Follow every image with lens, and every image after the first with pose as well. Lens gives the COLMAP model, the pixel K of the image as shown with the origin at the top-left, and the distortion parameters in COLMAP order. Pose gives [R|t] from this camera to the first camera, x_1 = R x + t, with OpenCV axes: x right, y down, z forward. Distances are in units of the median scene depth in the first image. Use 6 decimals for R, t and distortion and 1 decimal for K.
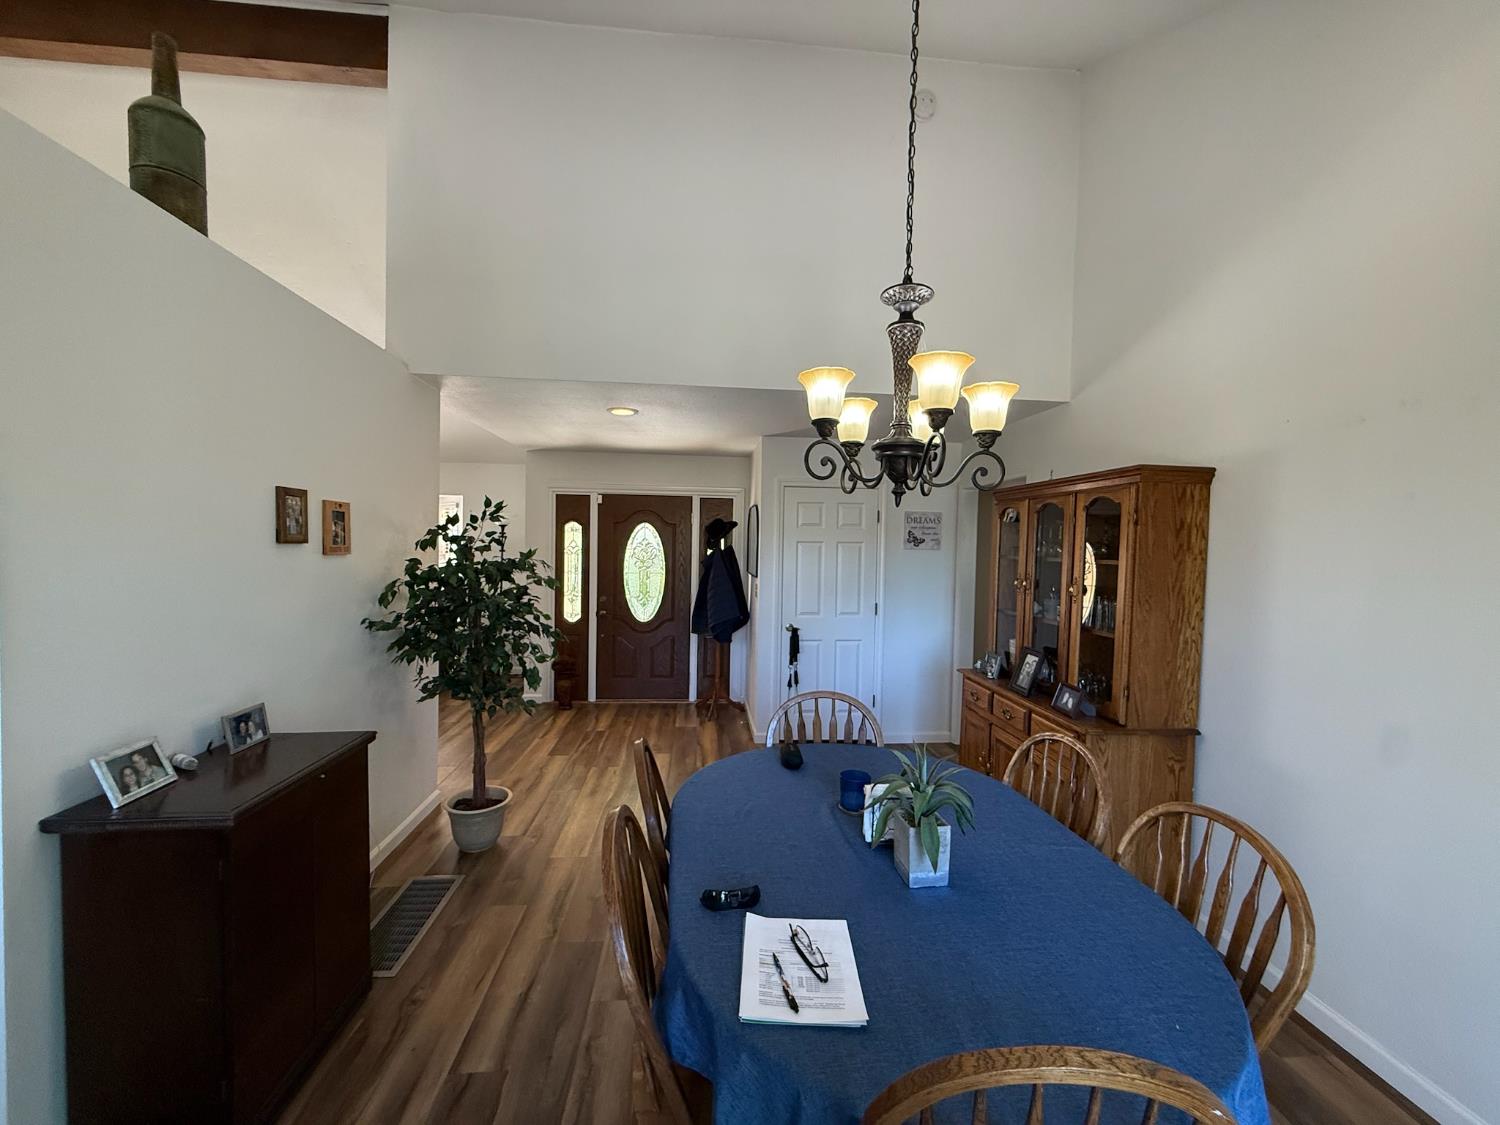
lens RADIAL K [[597.2, 0, 744.9], [0, 597.2, 565.8], [0, 0, 1]] dist [-0.000621, -0.000020]
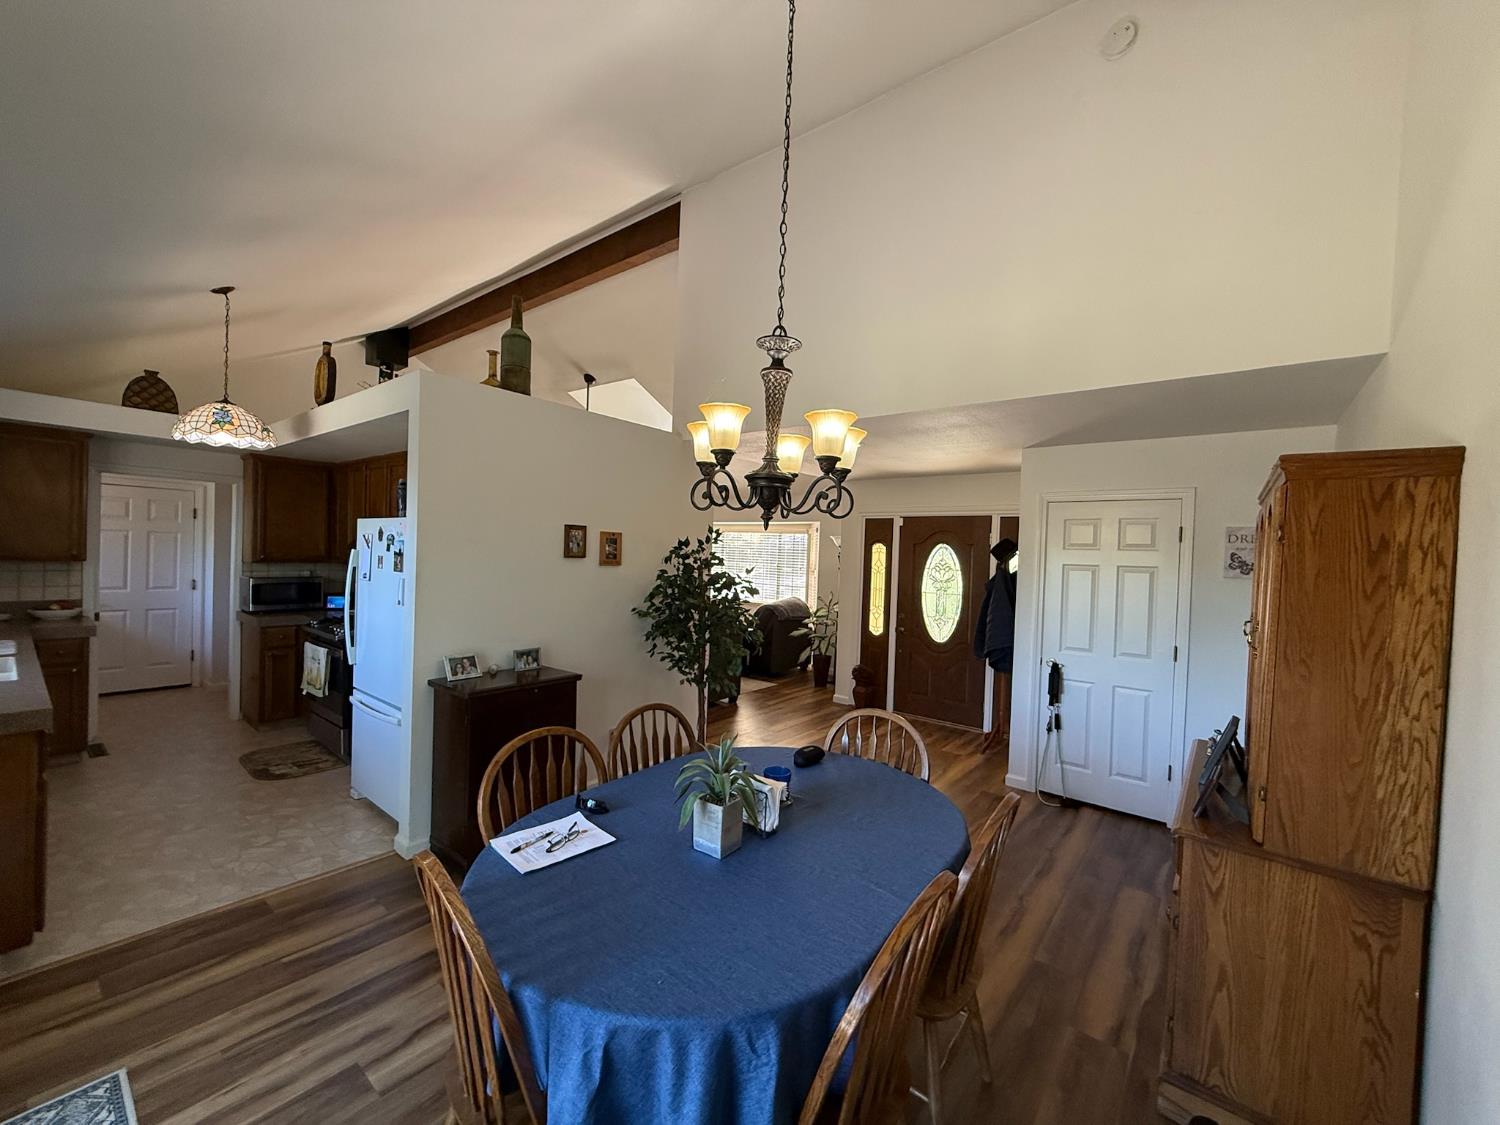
lens RADIAL K [[597.2, 0, 745.2], [0, 597.2, 562.3], [0, 0, 1]] dist [-0.000621, -0.000020]
pose [[0.723509, 0.016649, -0.690114, 0.672404], [-0.044409, 0.998761, -0.022463, -0.007394], [0.688885, 0.046899, 0.723352, 0.100663]]
